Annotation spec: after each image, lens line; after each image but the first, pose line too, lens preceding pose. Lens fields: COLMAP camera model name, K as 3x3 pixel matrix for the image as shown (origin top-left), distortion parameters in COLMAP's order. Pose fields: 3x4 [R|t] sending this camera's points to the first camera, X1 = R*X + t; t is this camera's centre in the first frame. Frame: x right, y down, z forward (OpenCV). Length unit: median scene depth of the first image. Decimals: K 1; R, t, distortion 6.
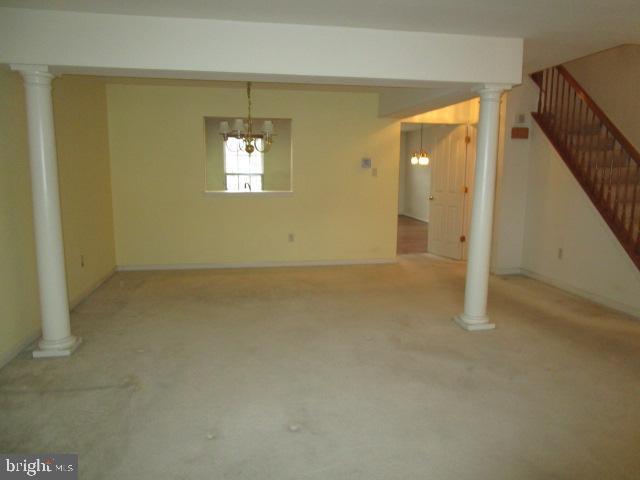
lens RADIAL K [[463.3, 0, 323.6], [0, 463.3, 240.0], [0, 0, 1]] dist [-0.001745, -0.003438]
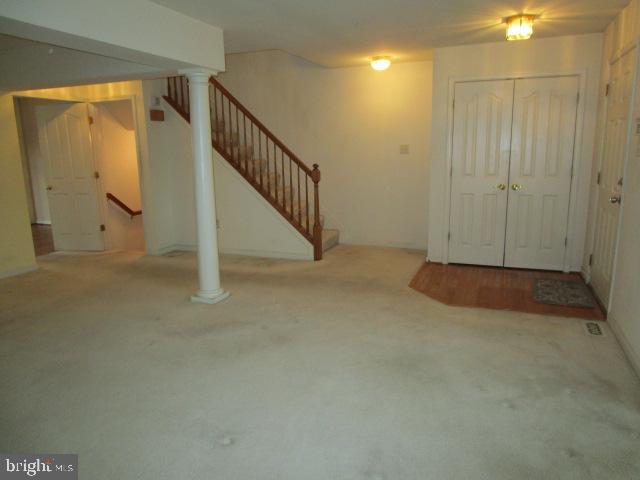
lens RADIAL K [[463.3, 0, 323.6], [0, 463.3, 240.0], [0, 0, 1]] dist [-0.001745, -0.003438]
pose [[0.528493, -0.180880, 0.829444, -0.285199], [0.150243, 0.981543, 0.118319, -0.024902], [-0.835537, 0.062087, 0.545915, 0.146853]]
